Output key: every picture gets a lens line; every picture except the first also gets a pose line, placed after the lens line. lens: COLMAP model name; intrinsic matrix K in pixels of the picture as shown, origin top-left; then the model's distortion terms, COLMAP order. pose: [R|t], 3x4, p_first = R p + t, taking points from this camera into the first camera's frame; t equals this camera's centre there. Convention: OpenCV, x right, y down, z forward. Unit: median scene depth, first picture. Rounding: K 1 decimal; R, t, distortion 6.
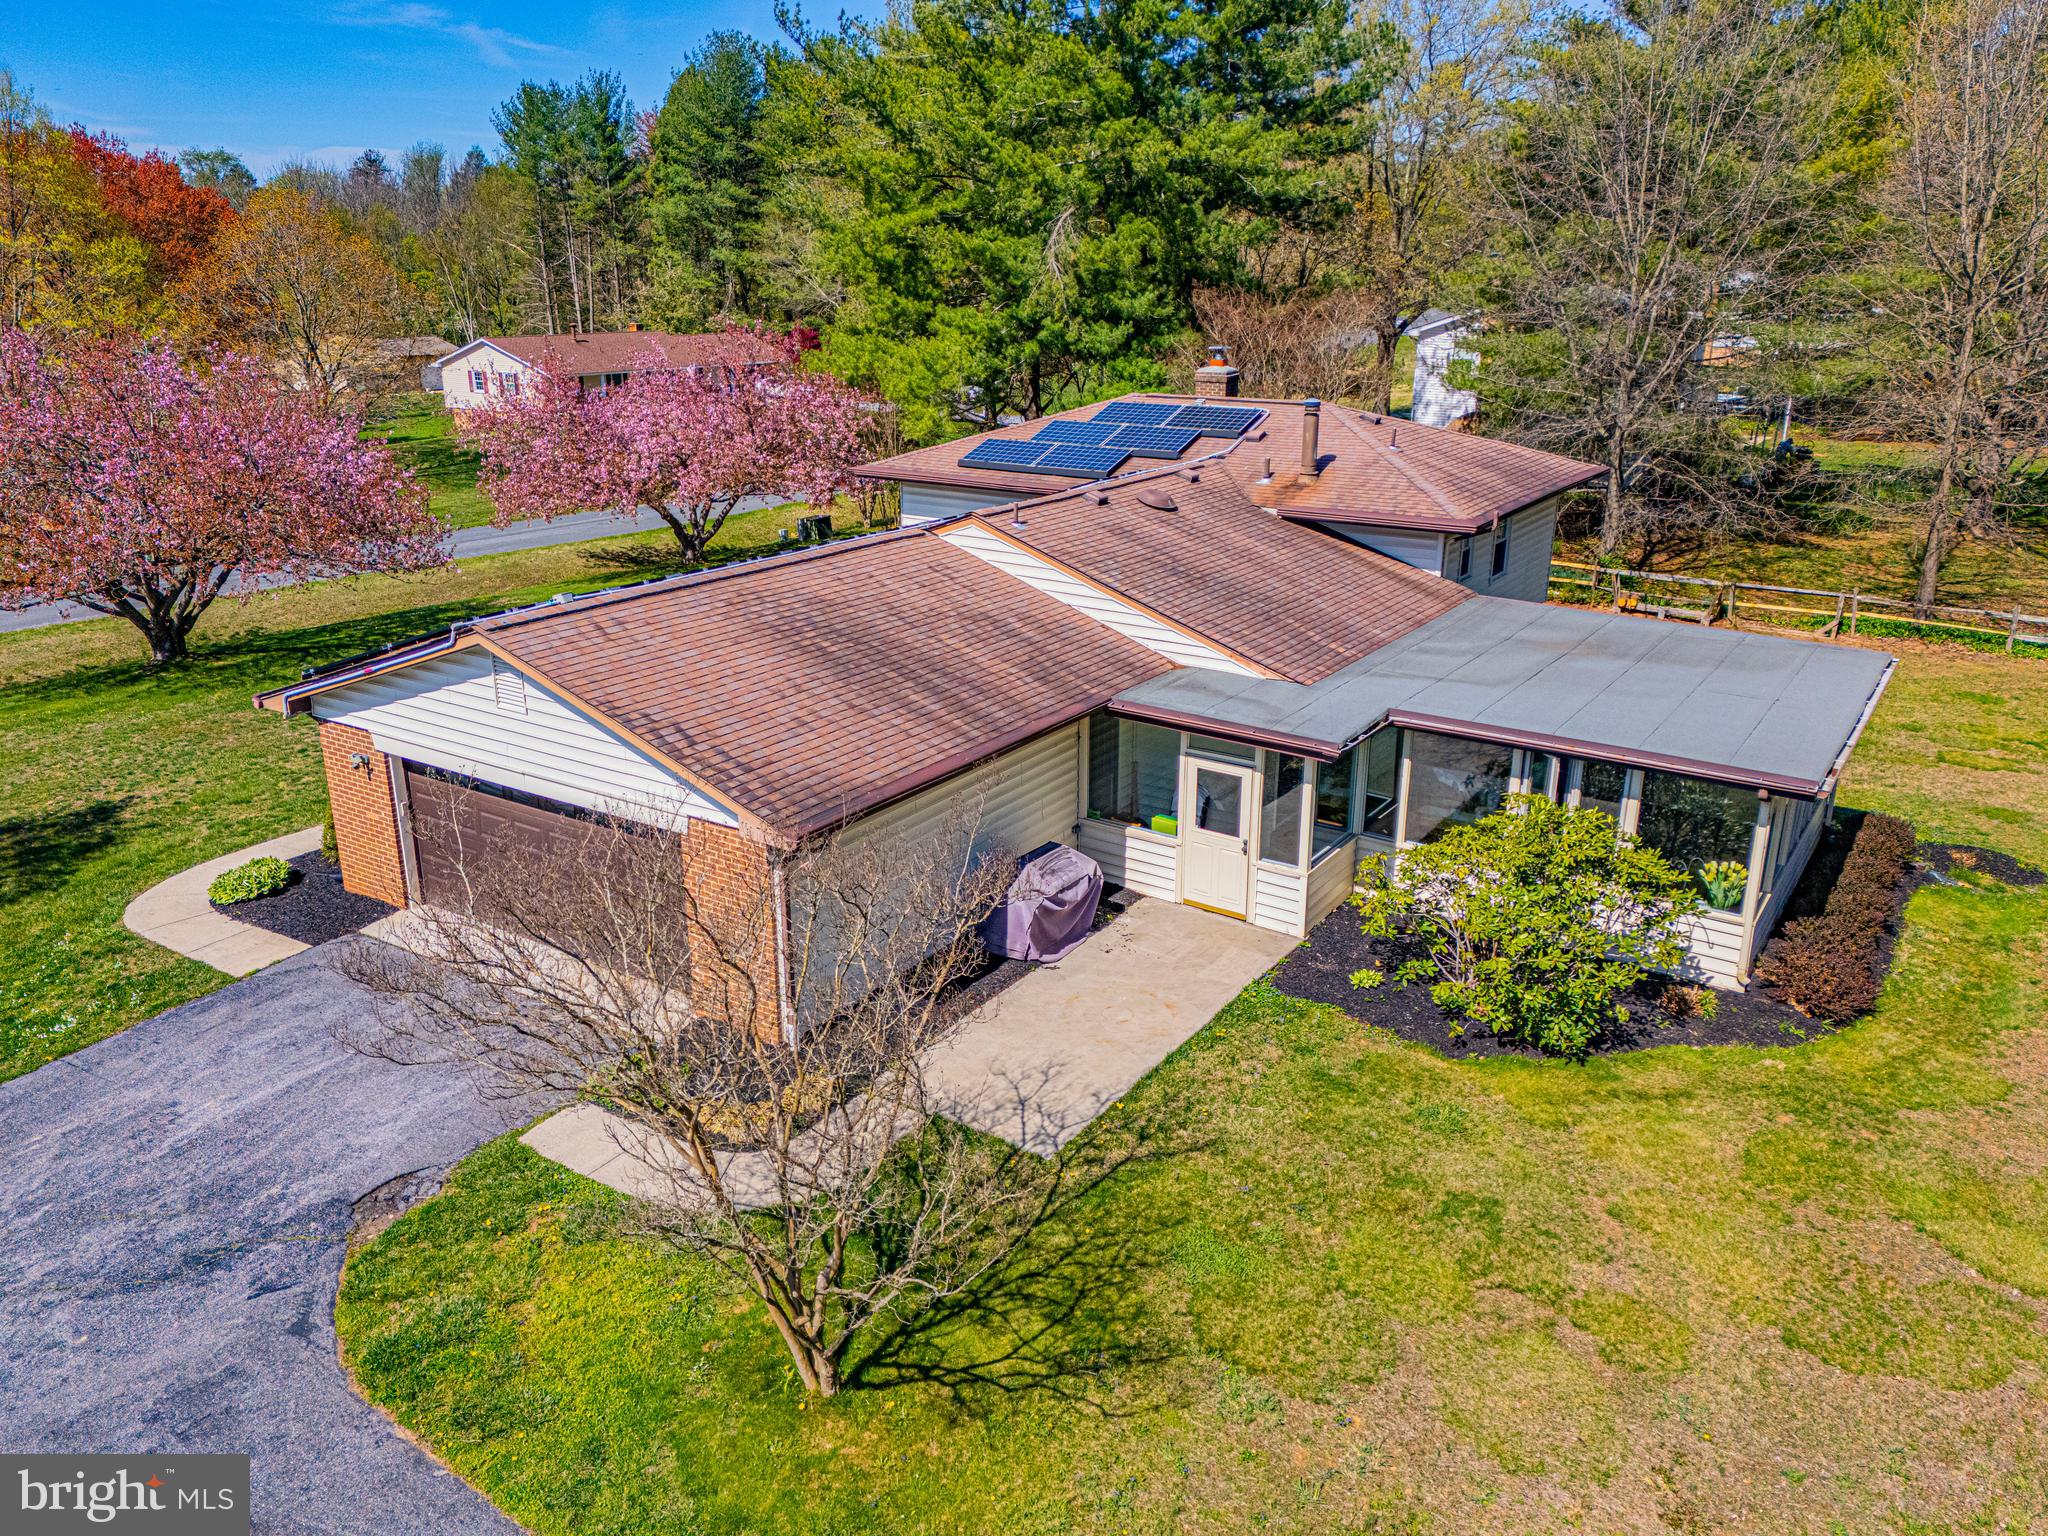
lens RADIAL K [[1505.6, 0, 1033.2], [0, 1505.6, 757.5], [0, 0, 1]] dist [0.073294, -0.065585]
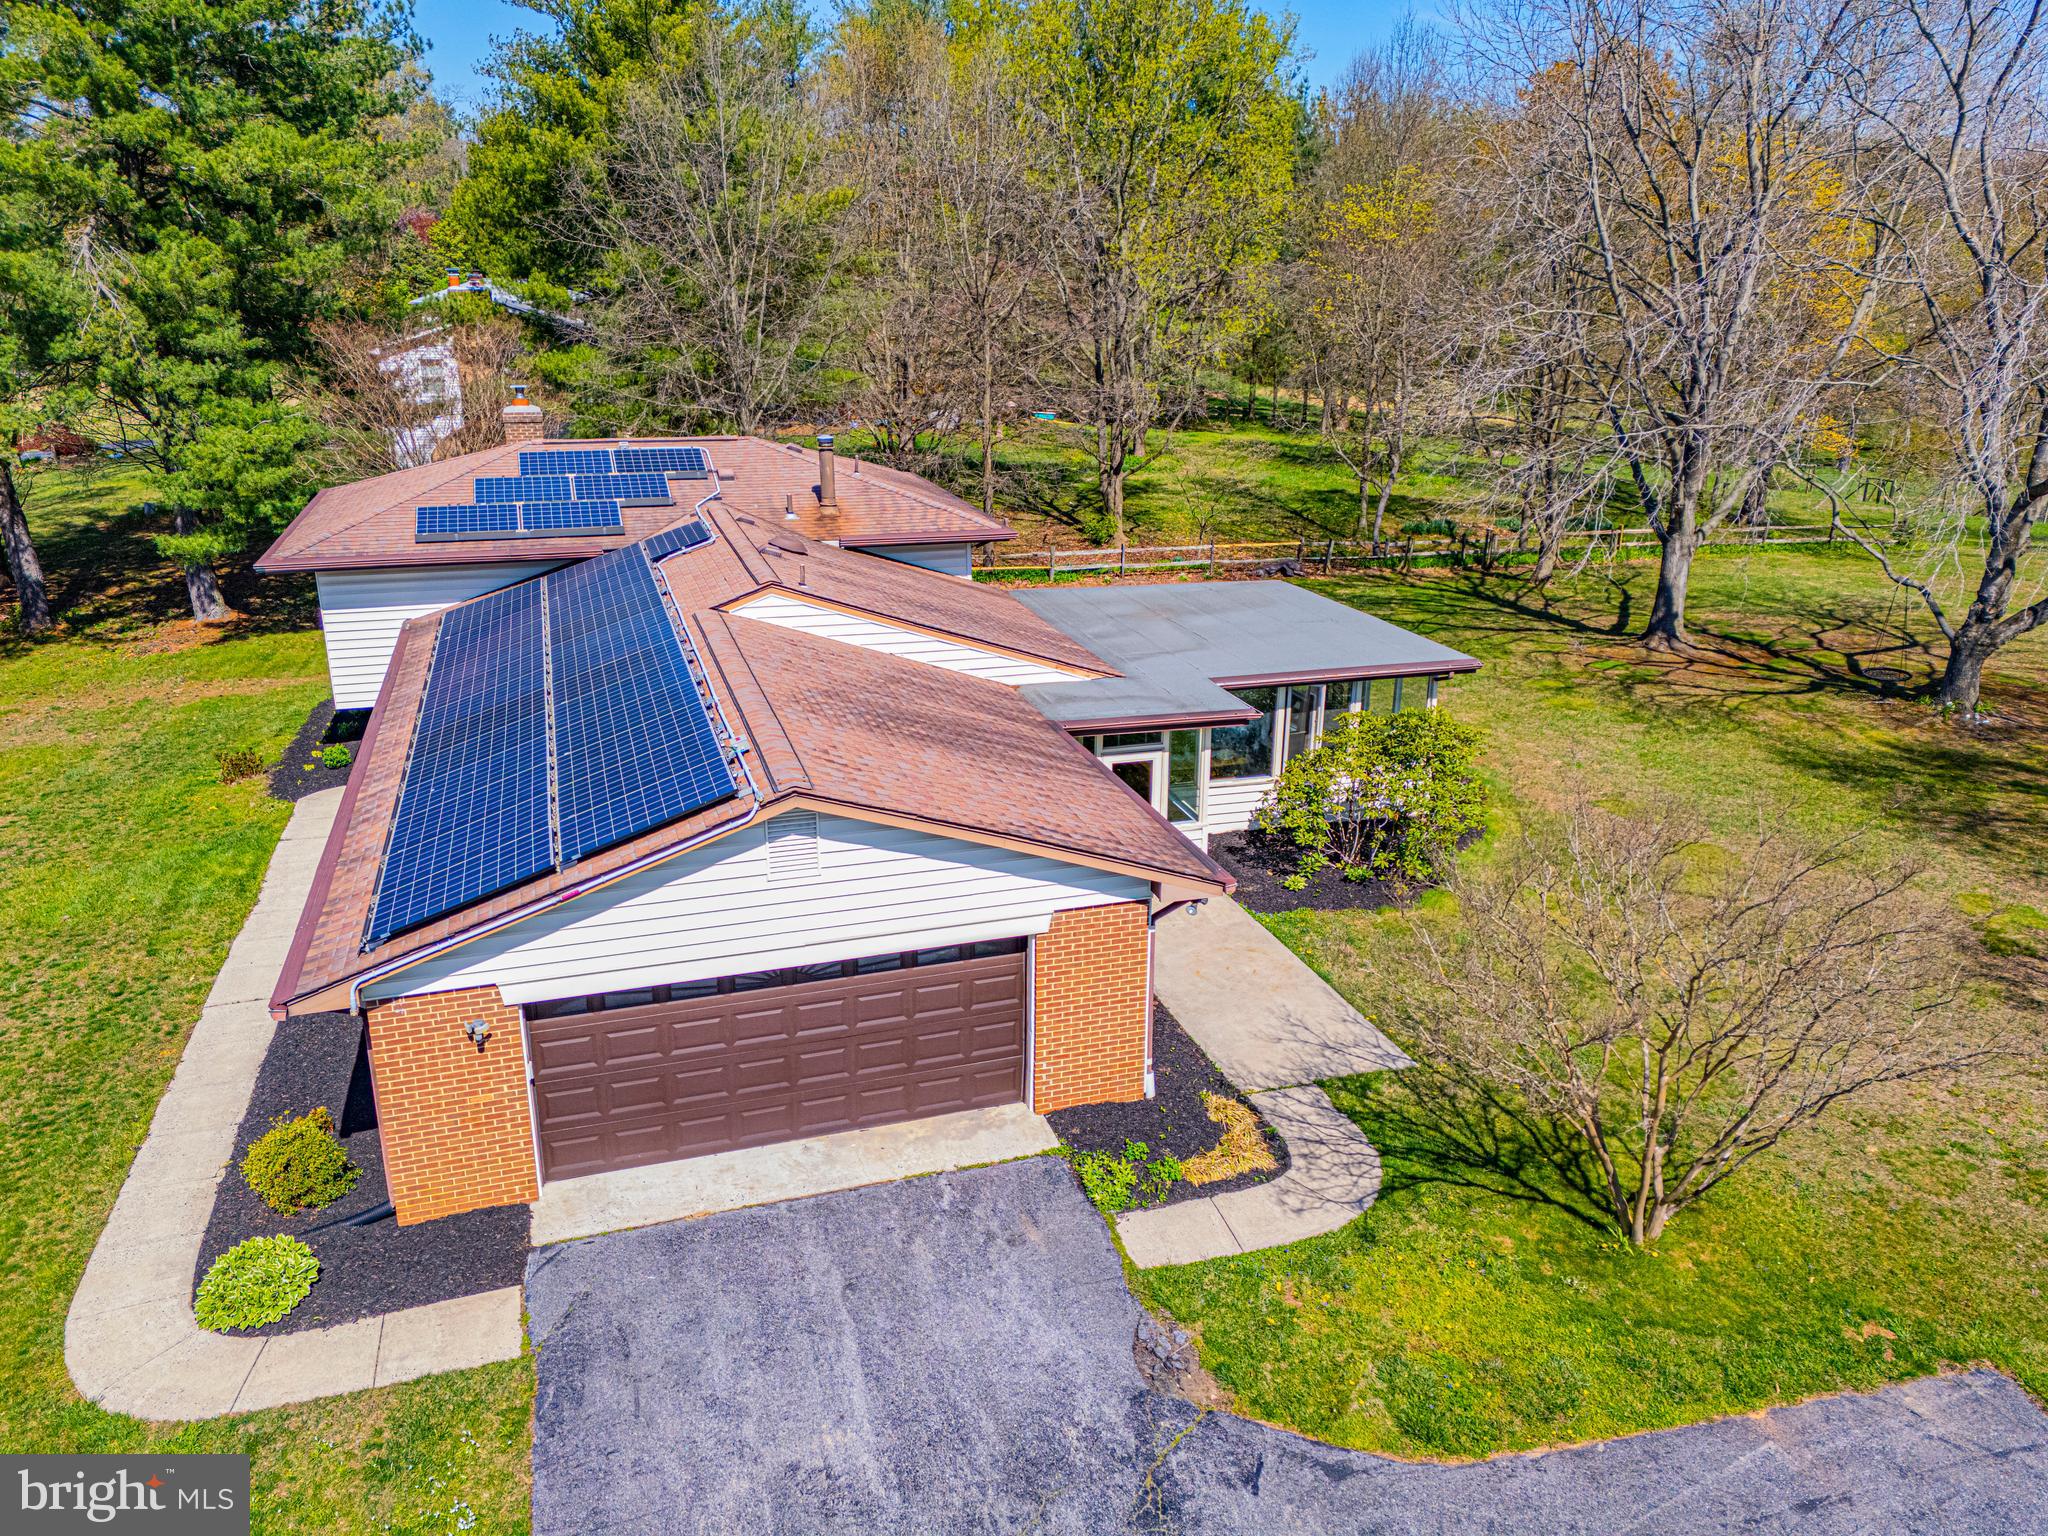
lens RADIAL K [[1505.6, 0, 1033.2], [0, 1505.6, 757.5], [0, 0, 1]] dist [0.073294, -0.065585]
pose [[0.625852, -0.242570, 0.741262, -0.825616], [0.238761, 0.964365, 0.113992, -0.151826], [-0.742498, 0.105642, 0.661466, 0.309750]]
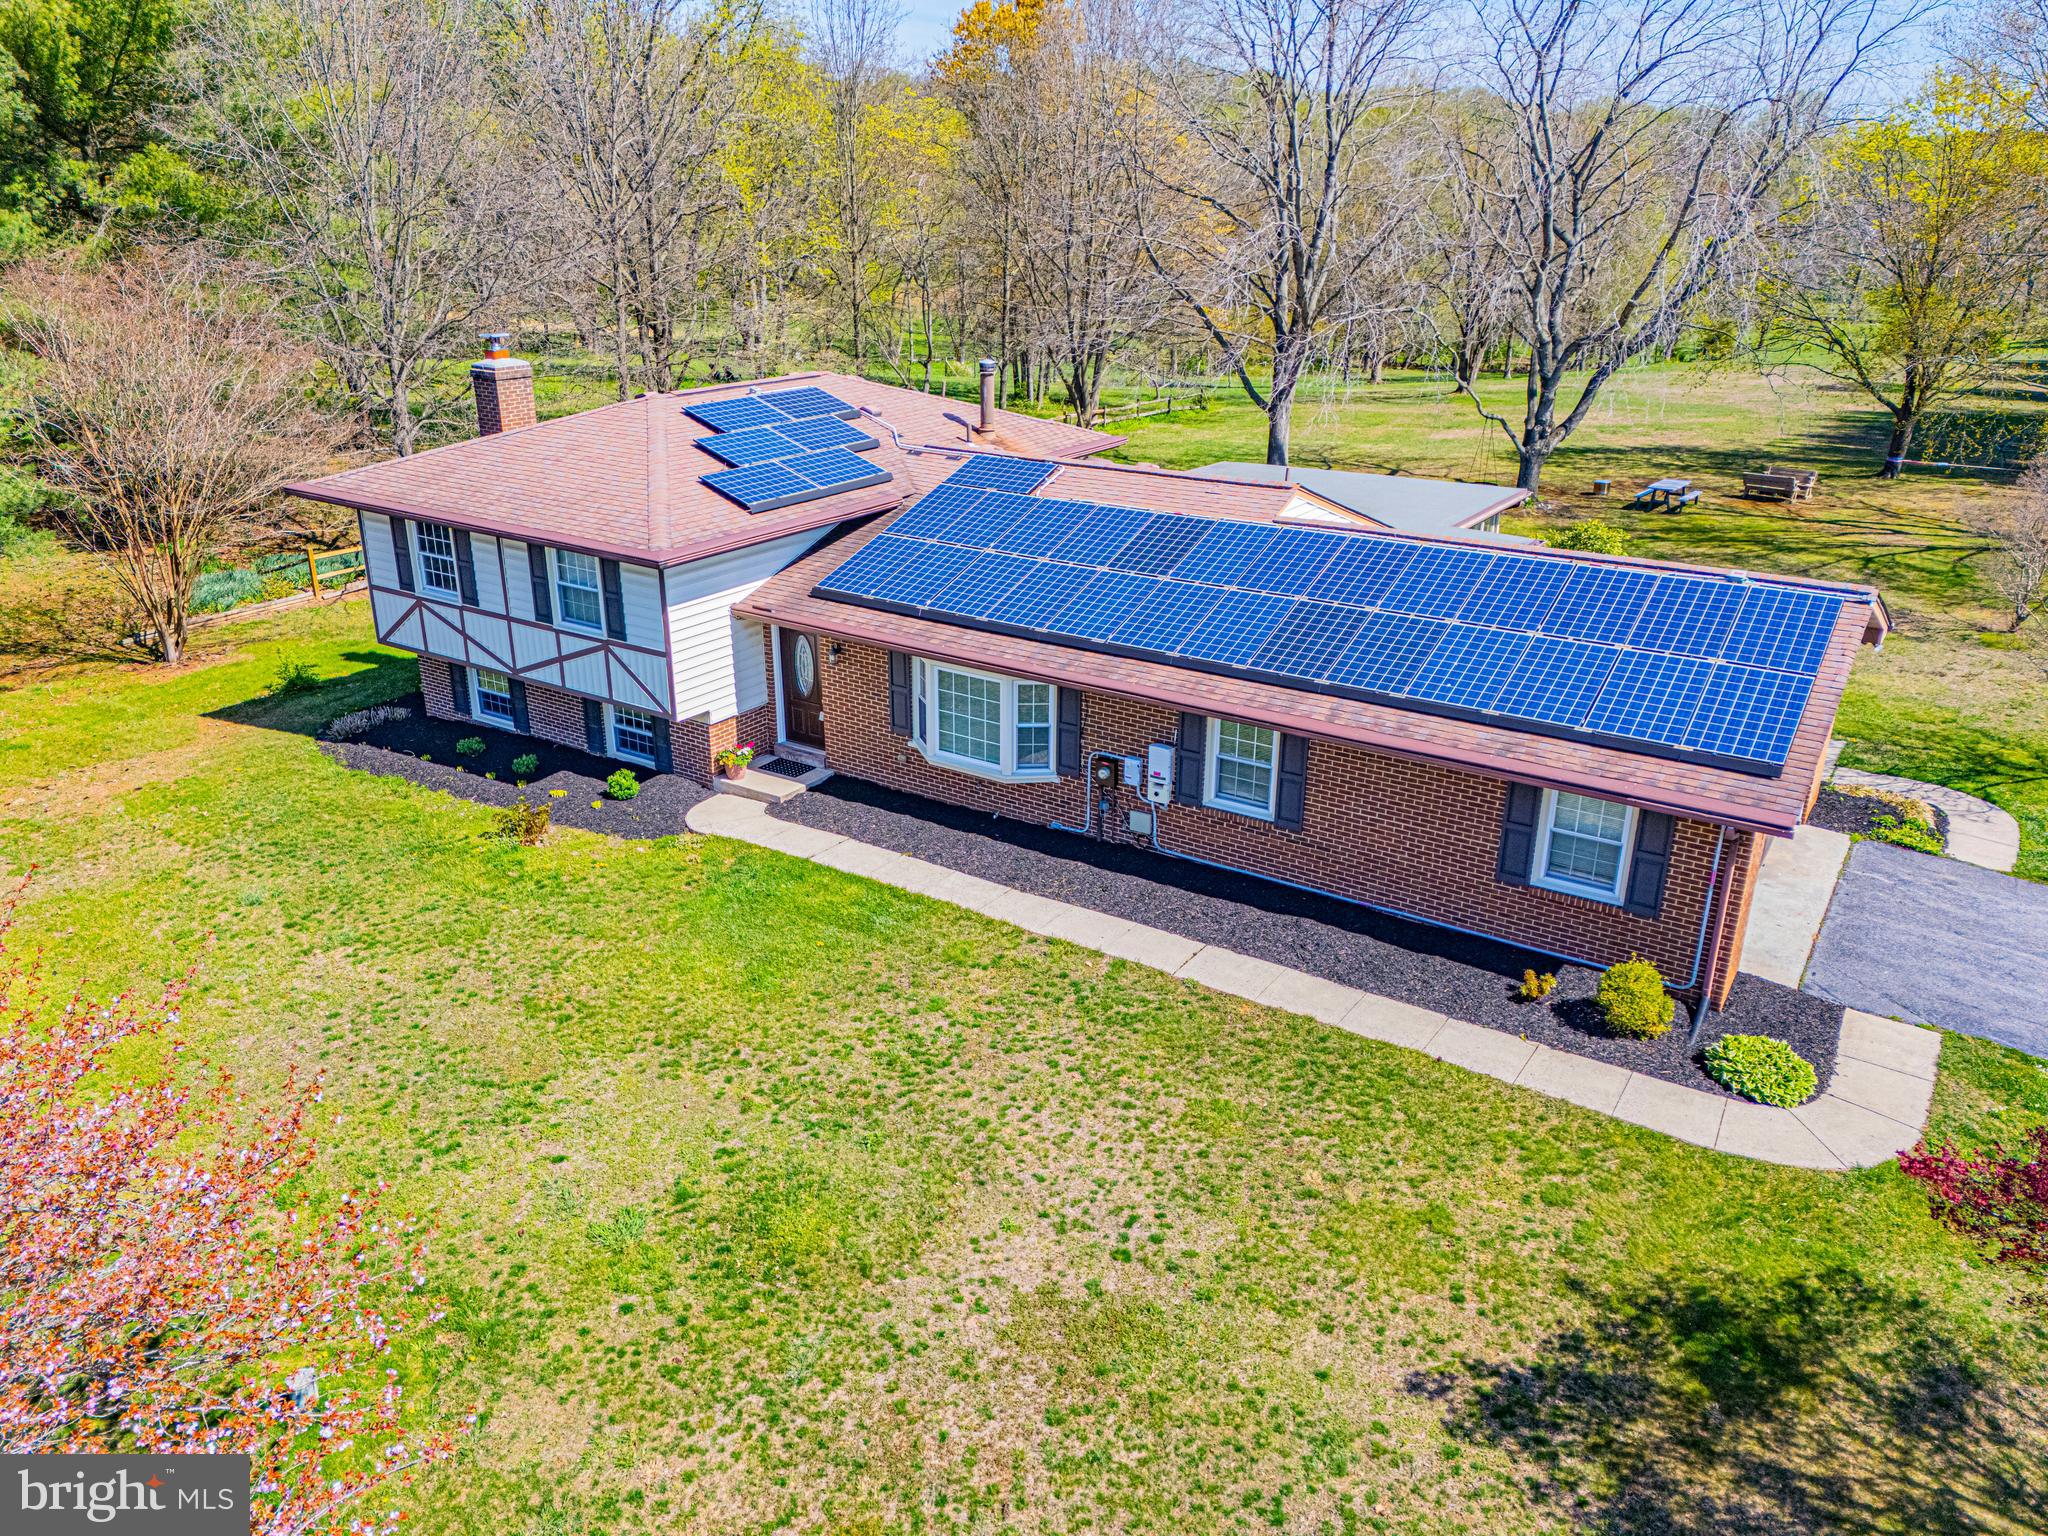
lens RADIAL K [[1505.6, 0, 1033.2], [0, 1505.6, 757.5], [0, 0, 1]] dist [0.073294, -0.065585]
pose [[-0.008100, -0.355500, 0.934641, -1.318801], [0.309673, 0.887832, 0.340379, -0.493020], [-0.950809, 0.292190, 0.102897, 1.364361]]
